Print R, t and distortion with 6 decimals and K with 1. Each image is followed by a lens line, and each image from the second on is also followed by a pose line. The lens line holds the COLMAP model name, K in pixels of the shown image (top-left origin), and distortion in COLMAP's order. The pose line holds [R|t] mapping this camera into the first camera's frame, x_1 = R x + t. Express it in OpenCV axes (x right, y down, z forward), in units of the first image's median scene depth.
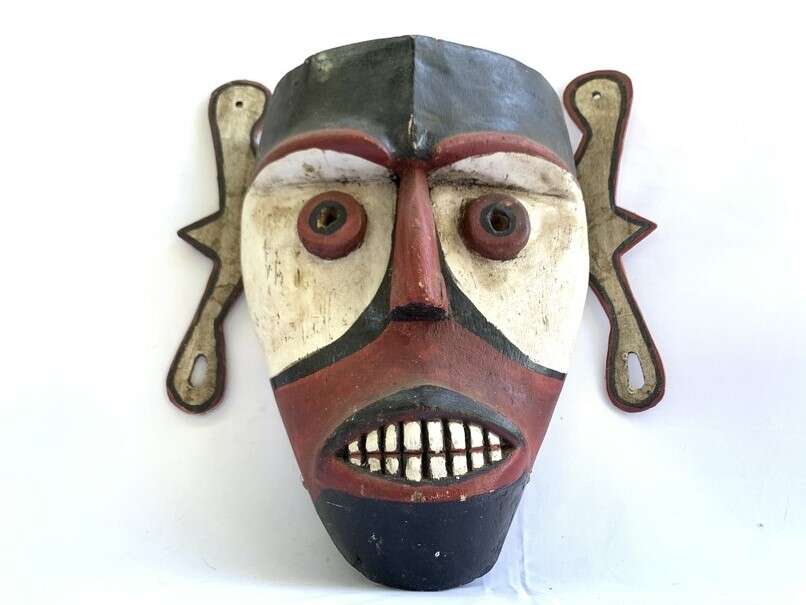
lens RADIAL K [[604.3, 0, 401.9], [0, 604.3, 313.6], [0, 0, 1]] dist [0.091702, -0.270578]
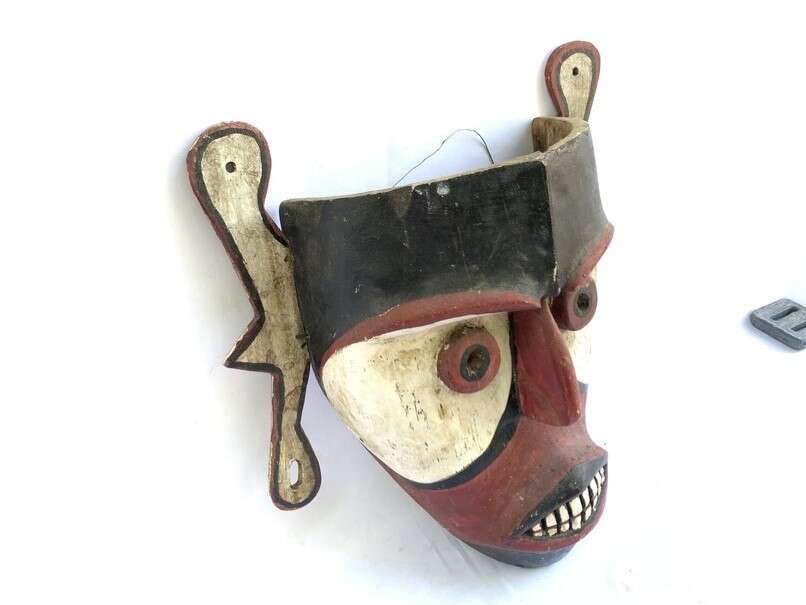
lens RADIAL K [[612.4, 0, 401.7], [0, 612.4, 317.6], [0, 0, 1]] dist [0.097153, 0.001077]
pose [[0.796017, -0.370491, 0.478637, -0.676184], [0.008124, 0.797245, 0.603601, -0.831559], [-0.605220, -0.476588, 0.637631, 0.439180]]
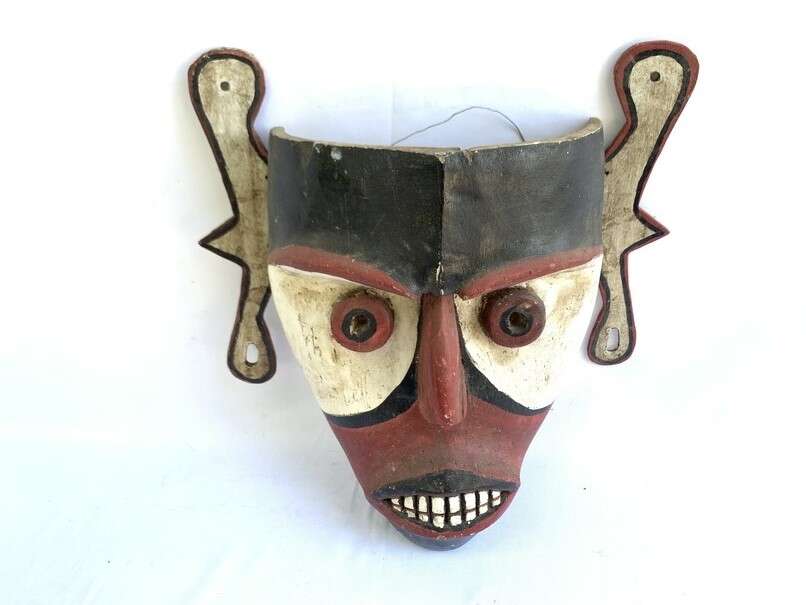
lens RADIAL K [[596.2, 0, 403.2], [0, 596.2, 294.2], [0, 0, 1]] dist [0.081509, -0.004902]
pose [[0.999533, -0.029225, 0.008885, -0.050175], [0.015905, 0.746281, 0.665441, -0.887381], [-0.026078, -0.664989, 0.746397, 0.236873]]
